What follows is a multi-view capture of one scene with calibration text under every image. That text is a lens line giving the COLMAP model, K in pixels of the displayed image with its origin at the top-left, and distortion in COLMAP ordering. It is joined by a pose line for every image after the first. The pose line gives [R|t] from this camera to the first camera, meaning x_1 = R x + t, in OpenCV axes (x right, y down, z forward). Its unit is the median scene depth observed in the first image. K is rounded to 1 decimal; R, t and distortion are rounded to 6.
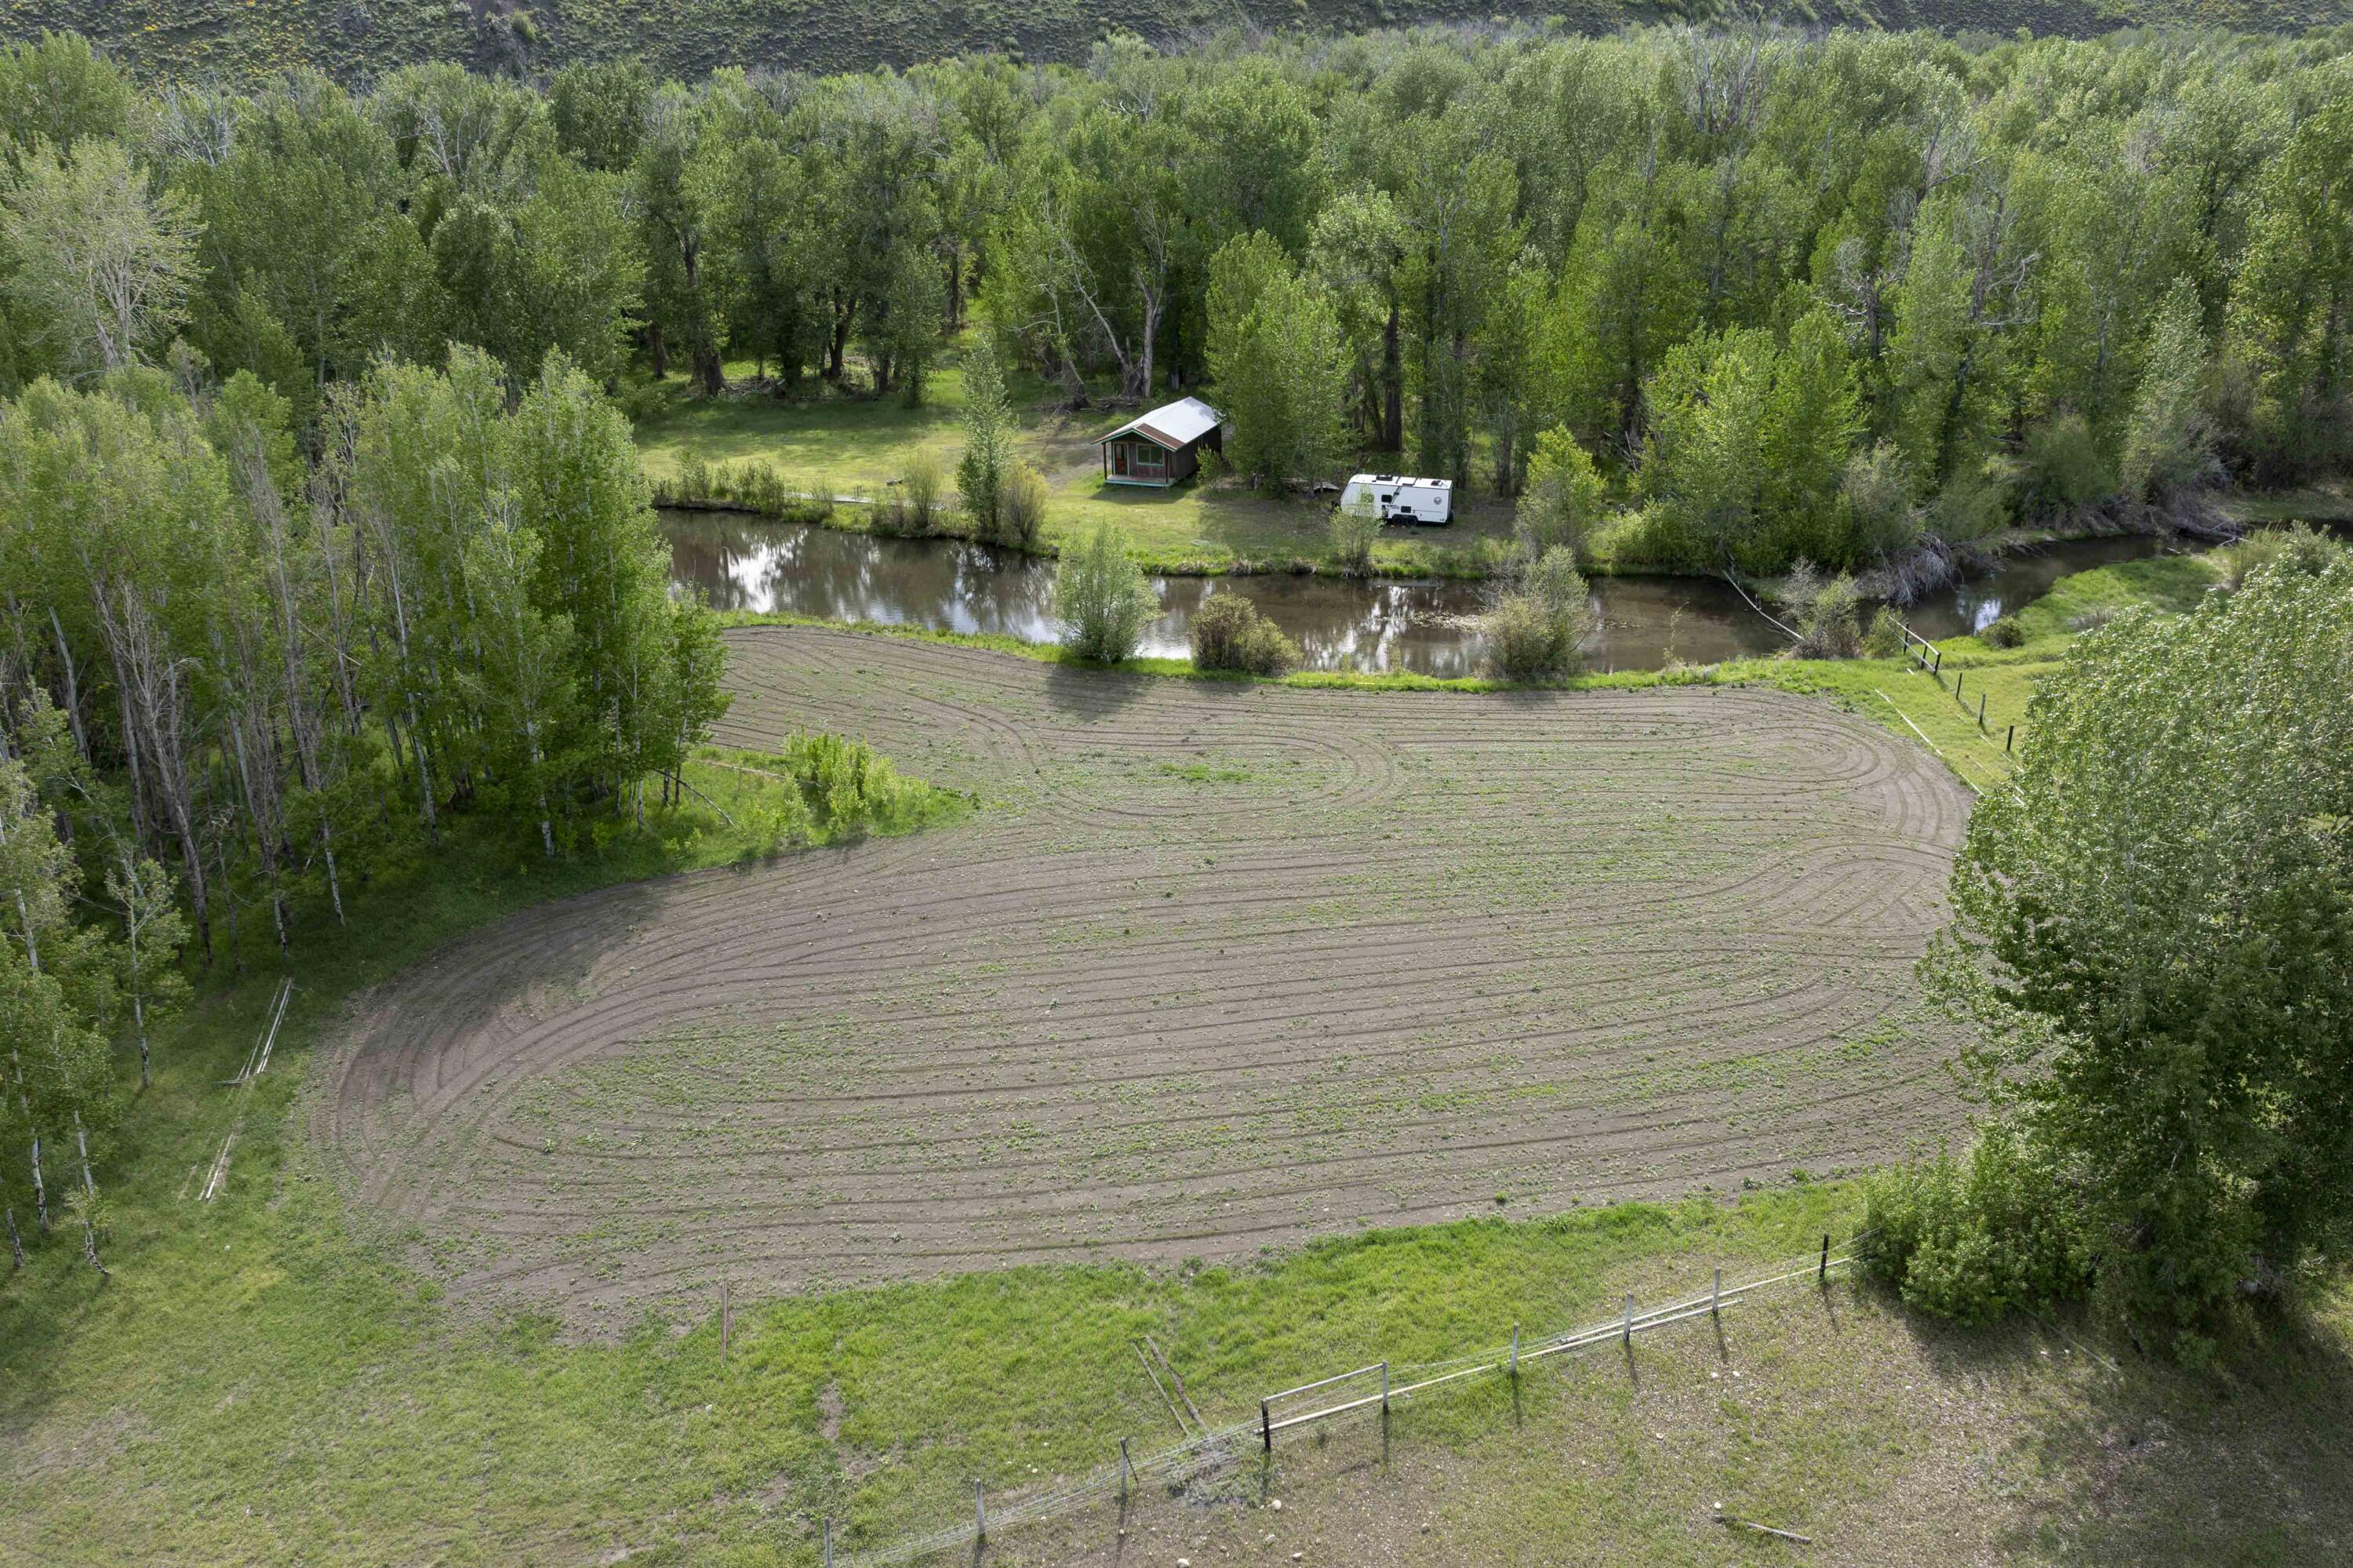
lens RADIAL K [[1724.5, 0, 1244.6], [0, 1724.5, 792.0], [0, 0, 1]] dist [-0.027049, -0.012788]
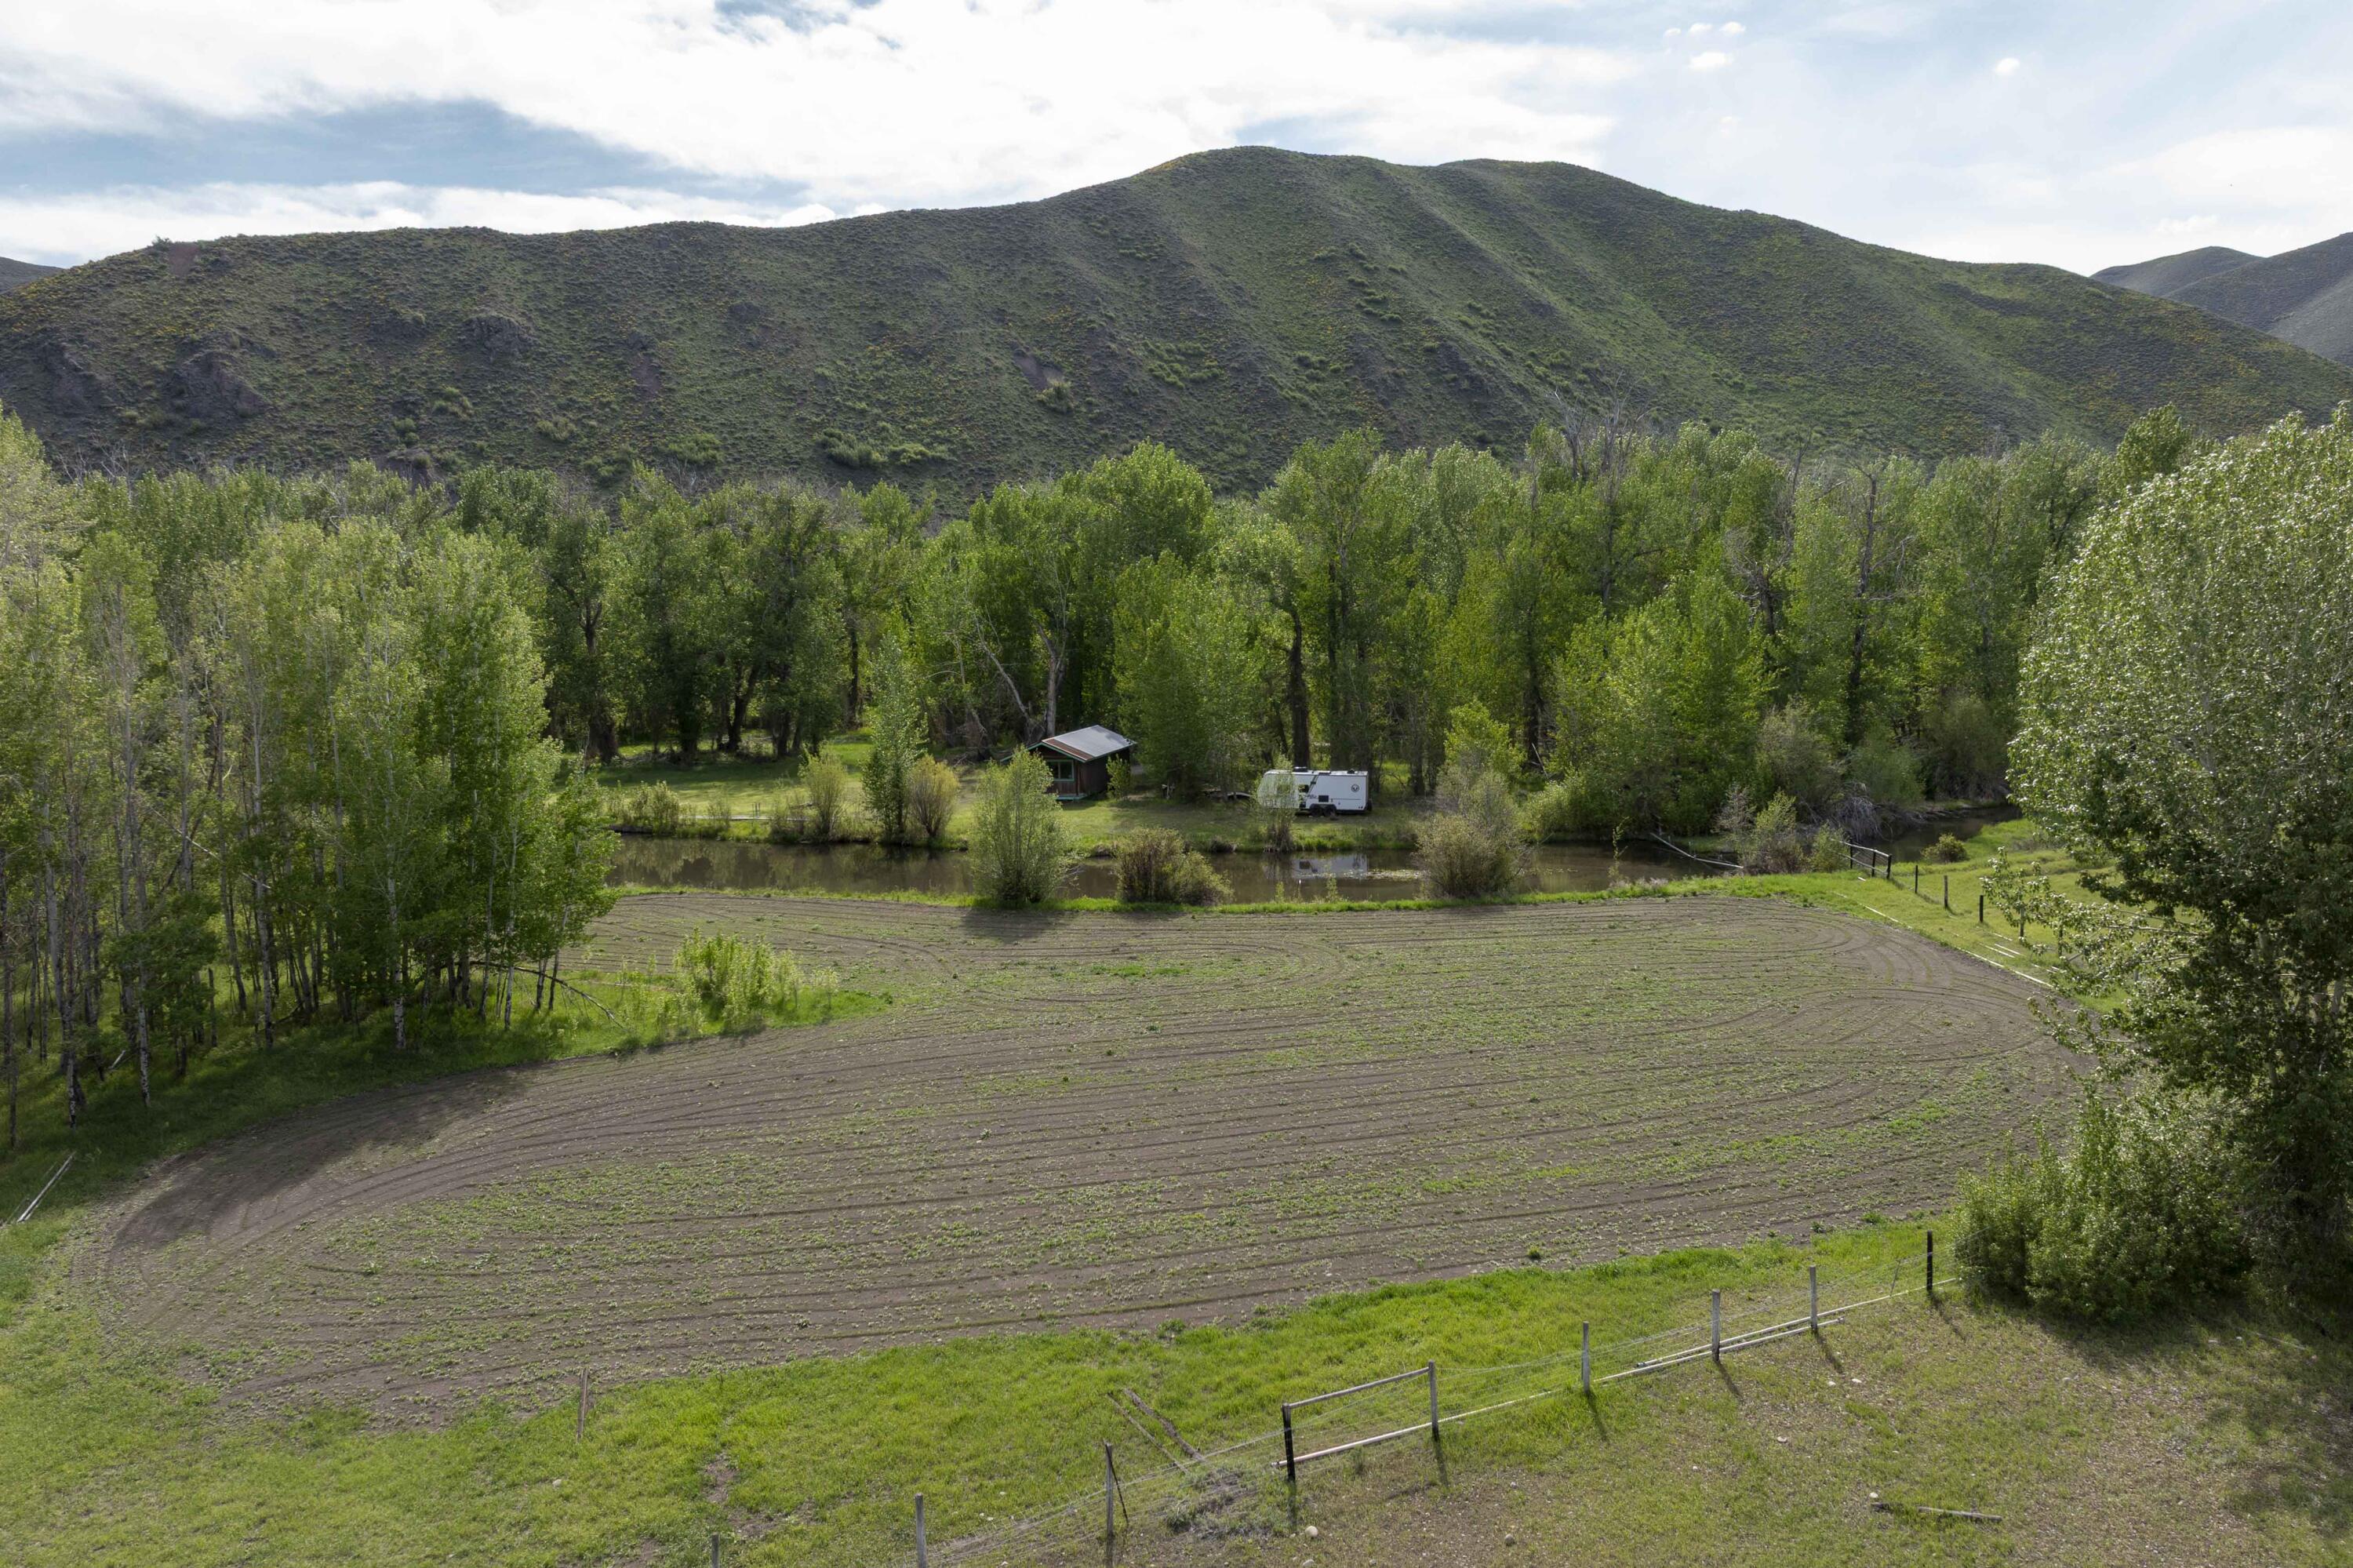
lens RADIAL K [[1724.5, 0, 1244.6], [0, 1724.5, 792.0], [0, 0, 1]] dist [-0.027049, -0.012788]
pose [[0.997277, -0.027675, 0.068363, -0.025960], [0.045870, 0.958587, -0.281081, 0.150211], [-0.057753, 0.283452, 0.957246, 0.085562]]
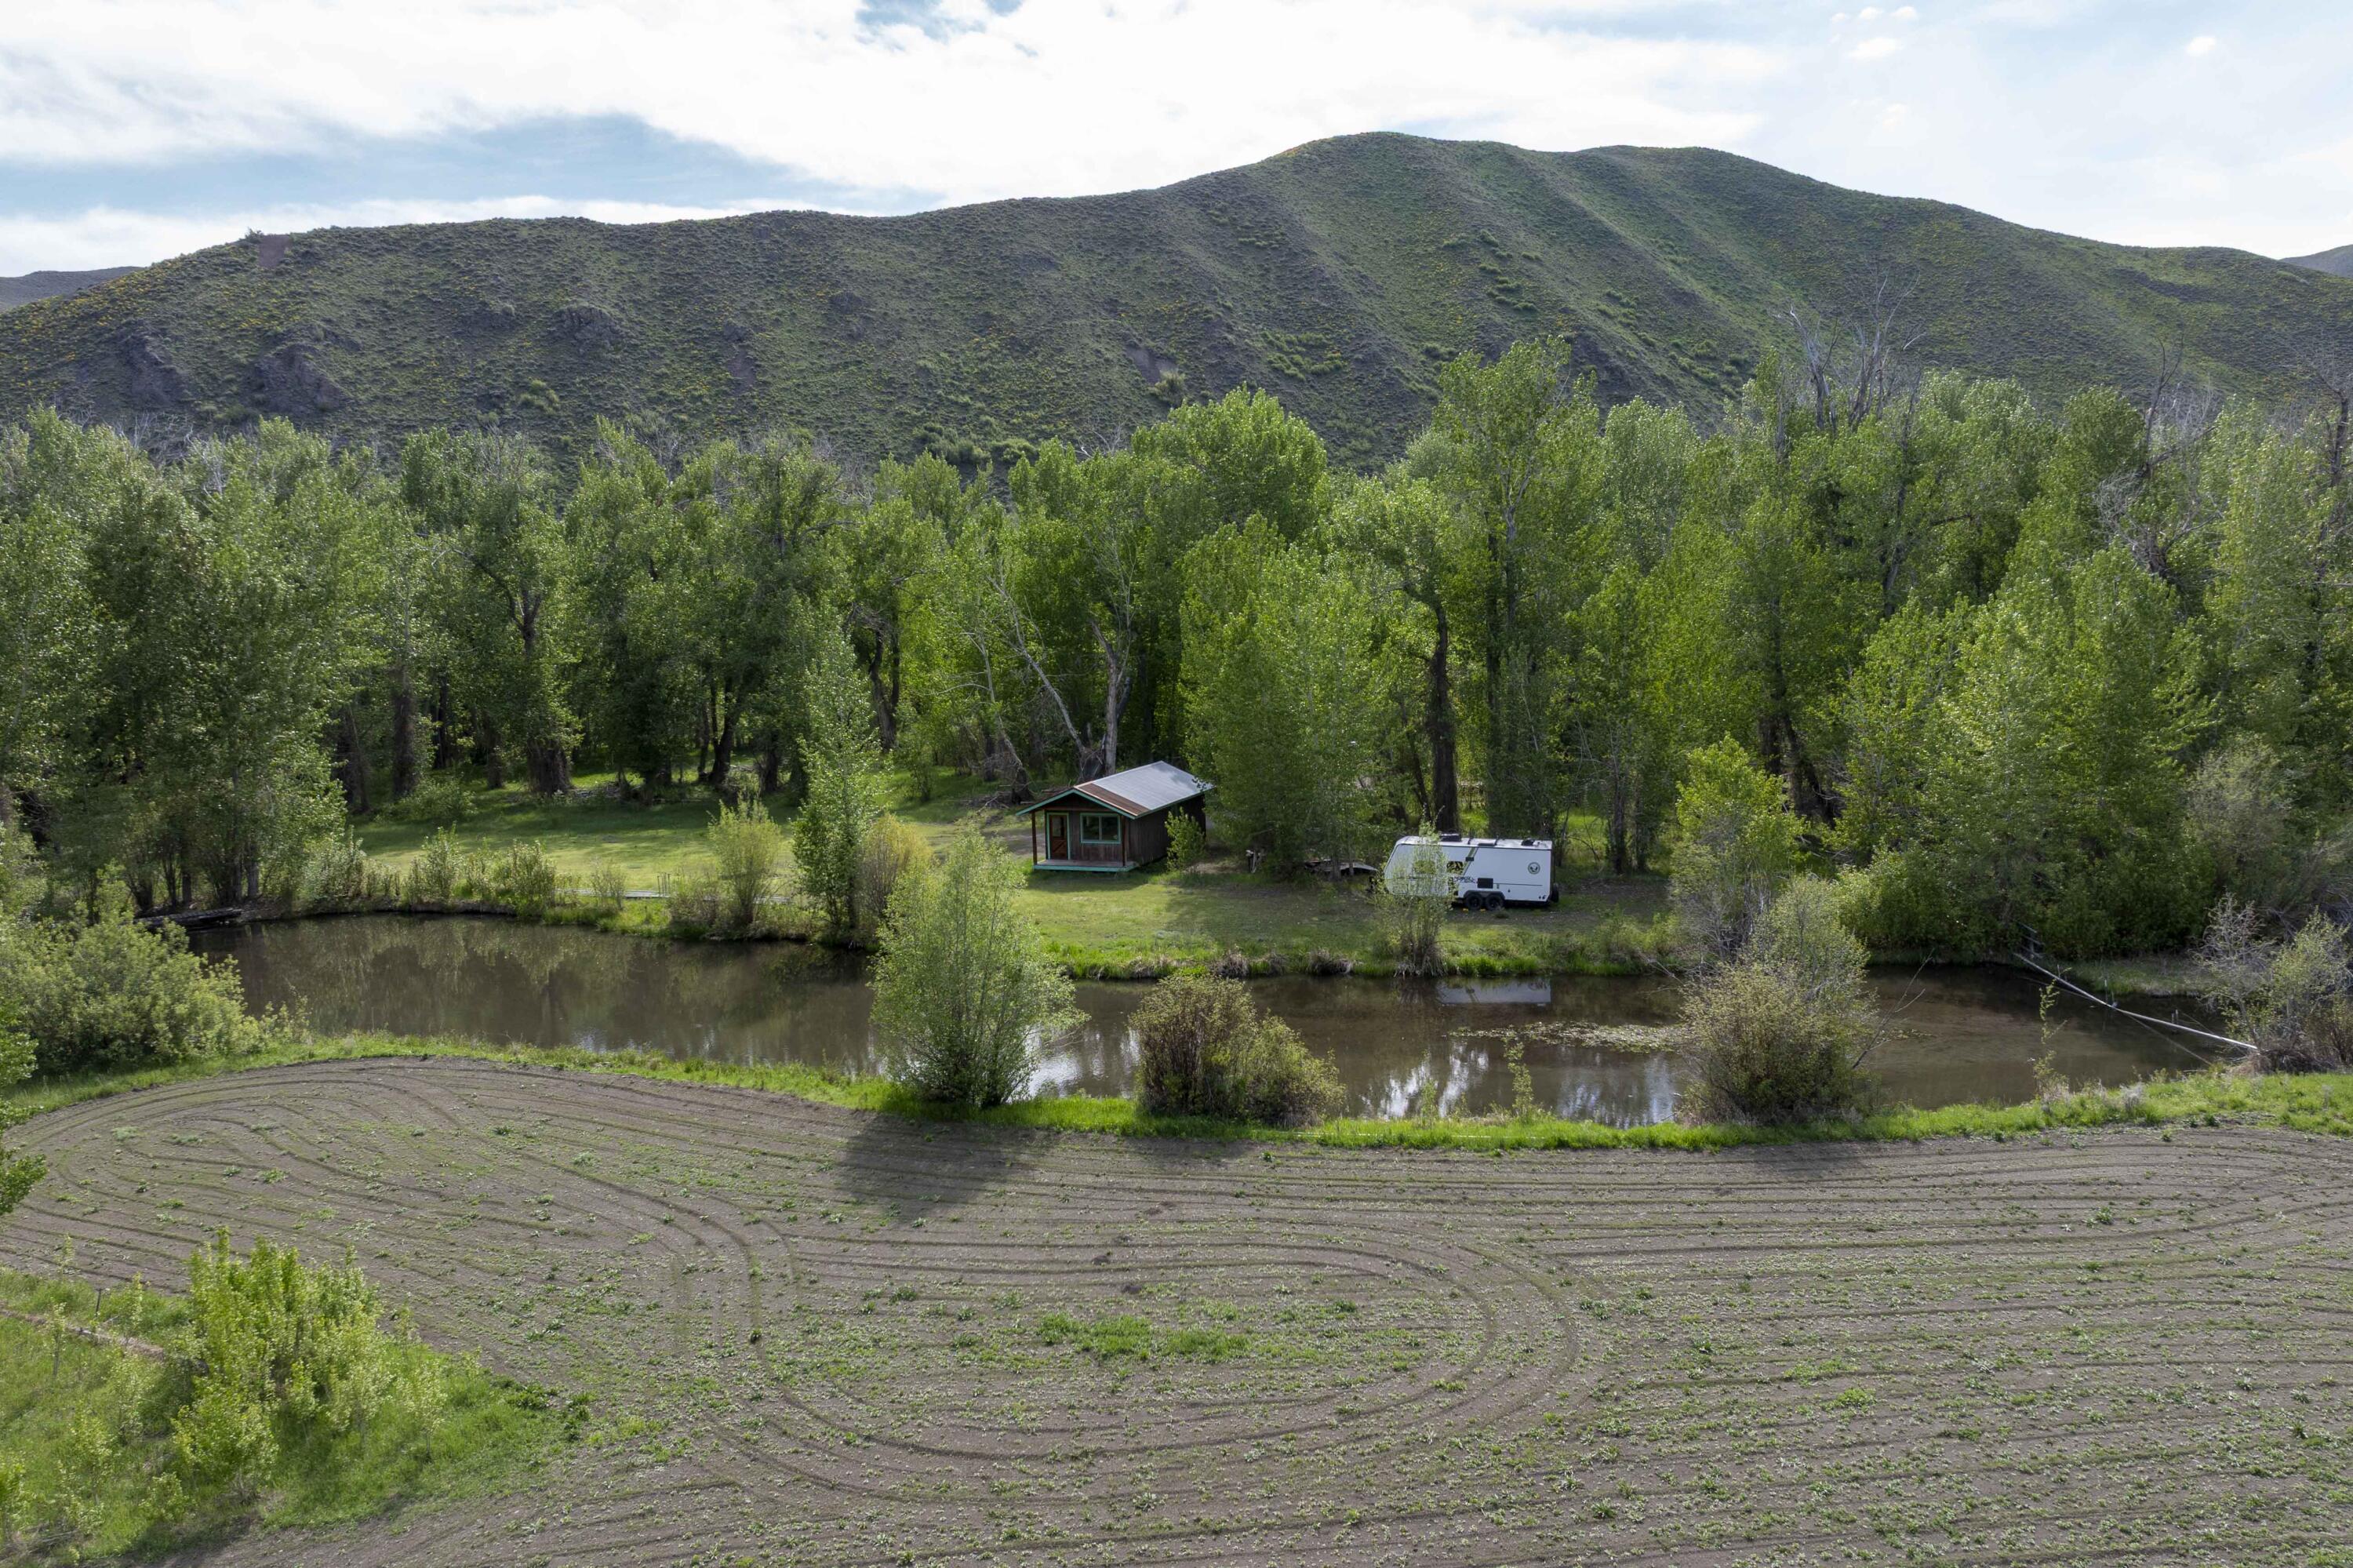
lens RADIAL K [[1724.5, 0, 1244.6], [0, 1724.5, 792.0], [0, 0, 1]] dist [-0.027049, -0.012788]
pose [[0.999835, -0.018099, -0.001239, 0.006280], [0.016978, 0.957609, -0.287570, -0.016556], [0.006391, 0.287502, 0.957759, 0.518709]]
